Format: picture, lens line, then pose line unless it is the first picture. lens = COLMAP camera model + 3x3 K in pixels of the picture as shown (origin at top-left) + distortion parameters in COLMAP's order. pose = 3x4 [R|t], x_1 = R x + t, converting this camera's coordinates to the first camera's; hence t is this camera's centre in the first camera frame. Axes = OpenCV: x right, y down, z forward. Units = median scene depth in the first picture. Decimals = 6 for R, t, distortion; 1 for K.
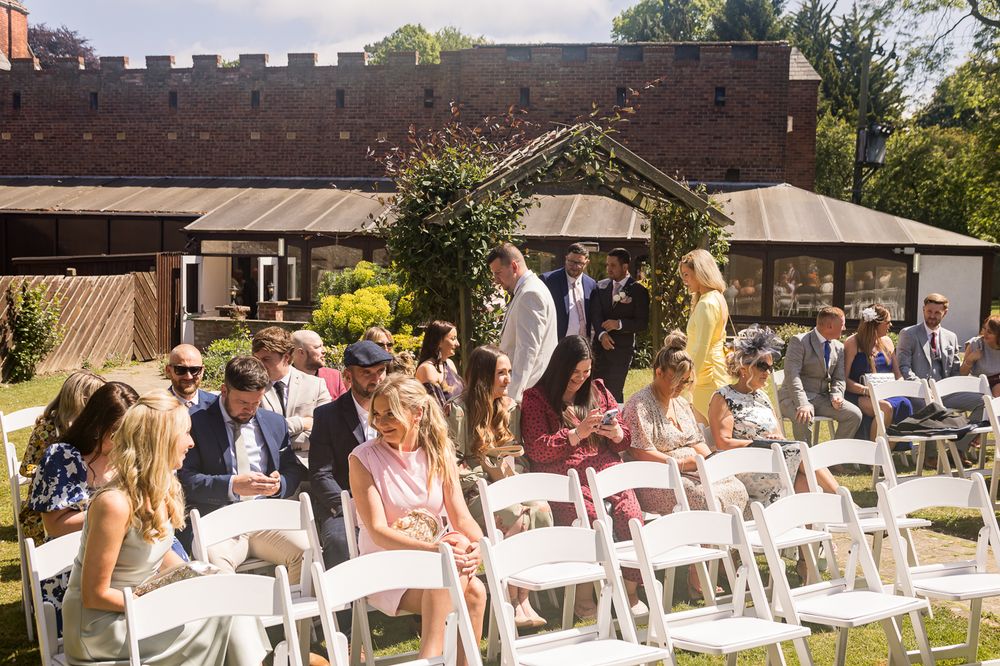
lens RADIAL K [[1021.9, 0, 500.0], [0, 1021.9, 333.0], [0, 0, 1]] dist [-0.049874, 0.038178]
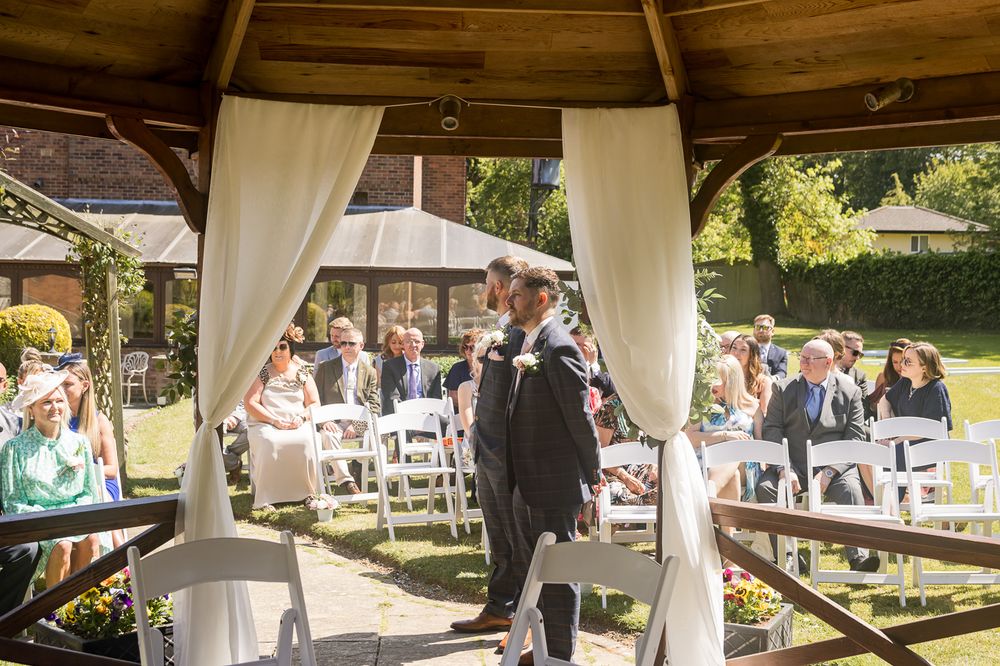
lens RADIAL K [[1154.9, 0, 500.0], [0, 1154.9, 333.0], [0, 0, 1]] dist [-0.032419, 0.046298]
pose [[0.977100, -0.012671, 0.212401, 0.125228], [0.019052, 0.999426, -0.028021, 0.006315], [-0.211924, 0.031426, 0.976781, -0.098660]]
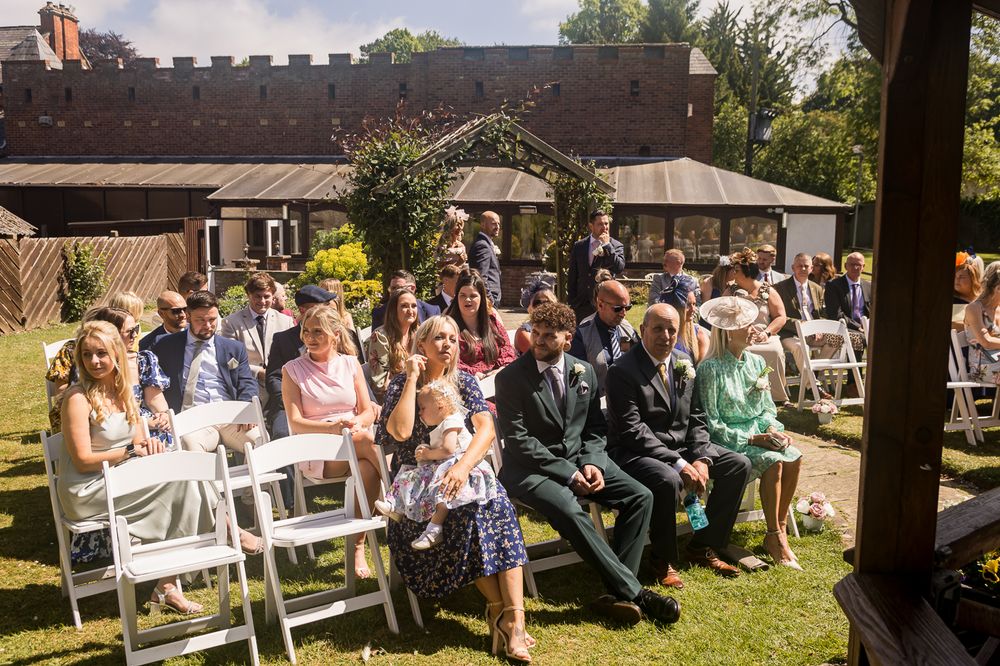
lens RADIAL K [[813.8, 0, 500.0], [0, 813.8, 333.0], [0, 0, 1]] dist [-0.033767, 0.011246]
pose [[0.999552, -0.012738, 0.027083, 0.019195], [0.010918, 0.997740, 0.066296, 0.001012], [-0.027866, -0.065971, 0.997432, -0.014112]]
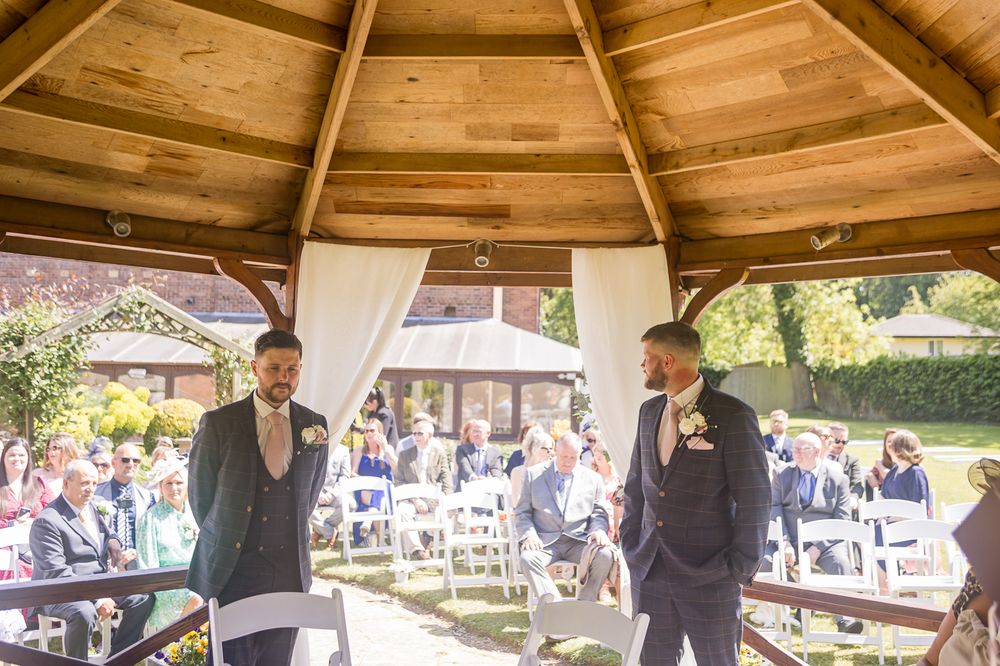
lens RADIAL K [[975.4, 0, 500.0], [0, 975.4, 333.0], [0, 0, 1]] dist [-0.019532, 0.003973]
pose [[0.990608, 0.004220, 0.136669, 0.134262], [0.012429, 0.992607, -0.120734, 0.005587], [-0.136168, 0.121299, 0.983232, -0.110475]]
